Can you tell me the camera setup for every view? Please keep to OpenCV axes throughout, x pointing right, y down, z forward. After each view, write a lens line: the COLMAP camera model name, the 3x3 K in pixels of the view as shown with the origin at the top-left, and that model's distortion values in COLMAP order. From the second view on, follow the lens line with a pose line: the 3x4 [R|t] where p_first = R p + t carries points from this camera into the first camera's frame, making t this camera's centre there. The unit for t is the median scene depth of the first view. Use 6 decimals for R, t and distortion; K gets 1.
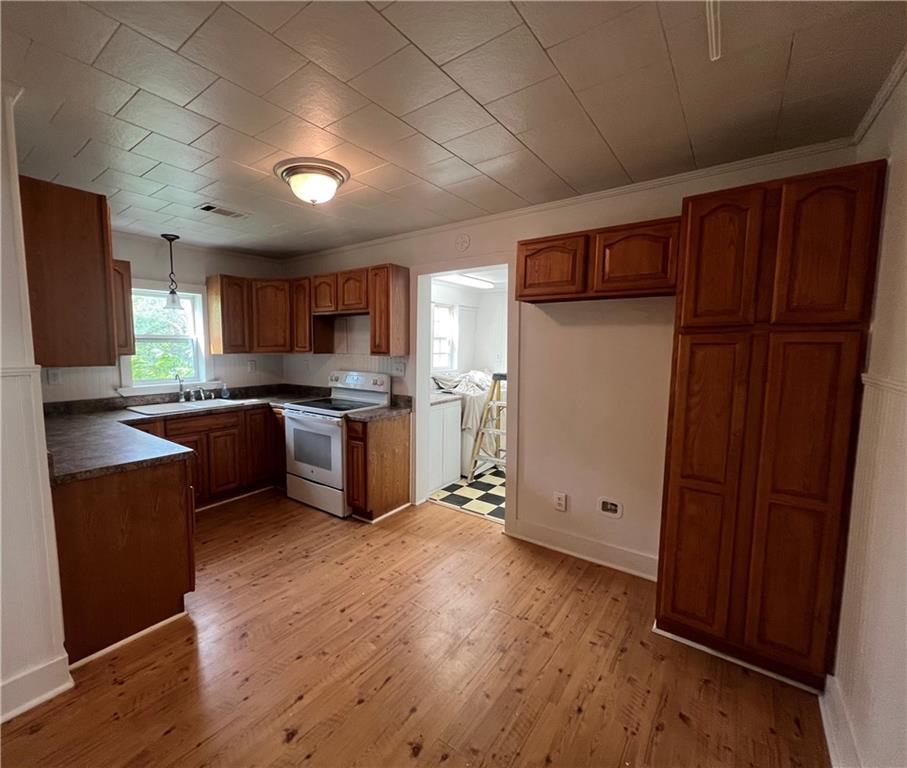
lens RADIAL K [[408.4, 0, 399.8], [0, 408.4, 380.3], [0, 0, 1]] dist [0.000233, 0.000299]
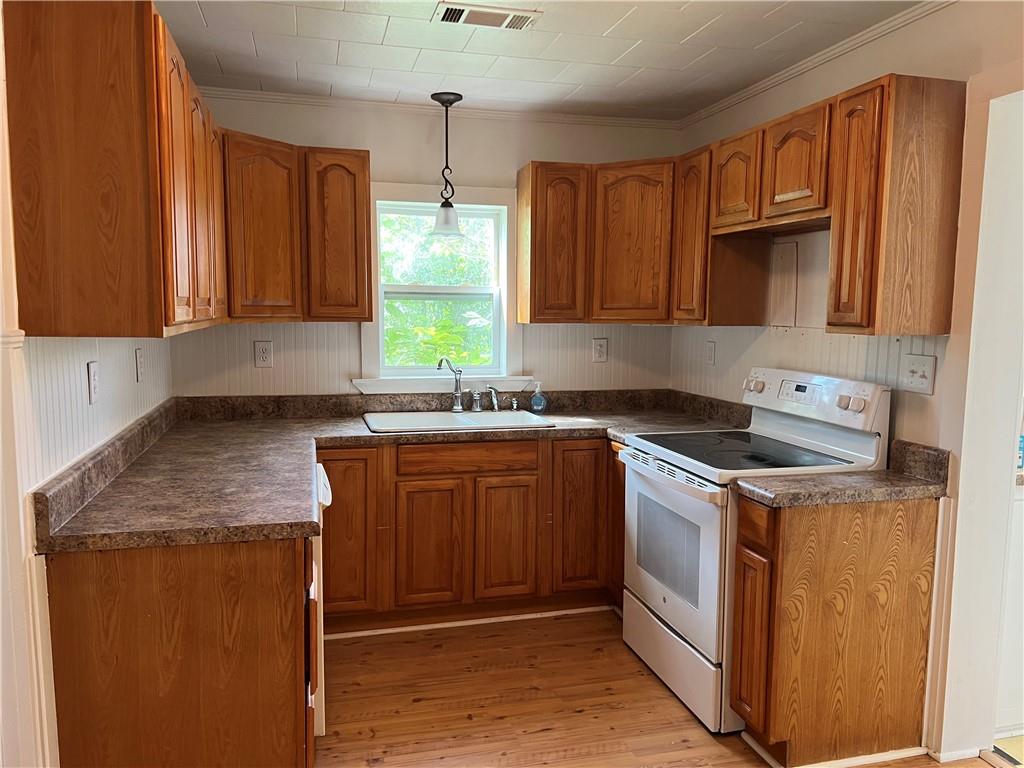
lens RADIAL K [[773.5, 0, 512.0], [0, 773.5, 384.0], [0, 0, 1]] dist [0.068904, -0.081962]
pose [[0.810225, 0.063467, -0.582672, 0.119070], [-0.058417, 0.997914, 0.027466, -0.015884], [0.583200, 0.011784, 0.812243, 0.242363]]
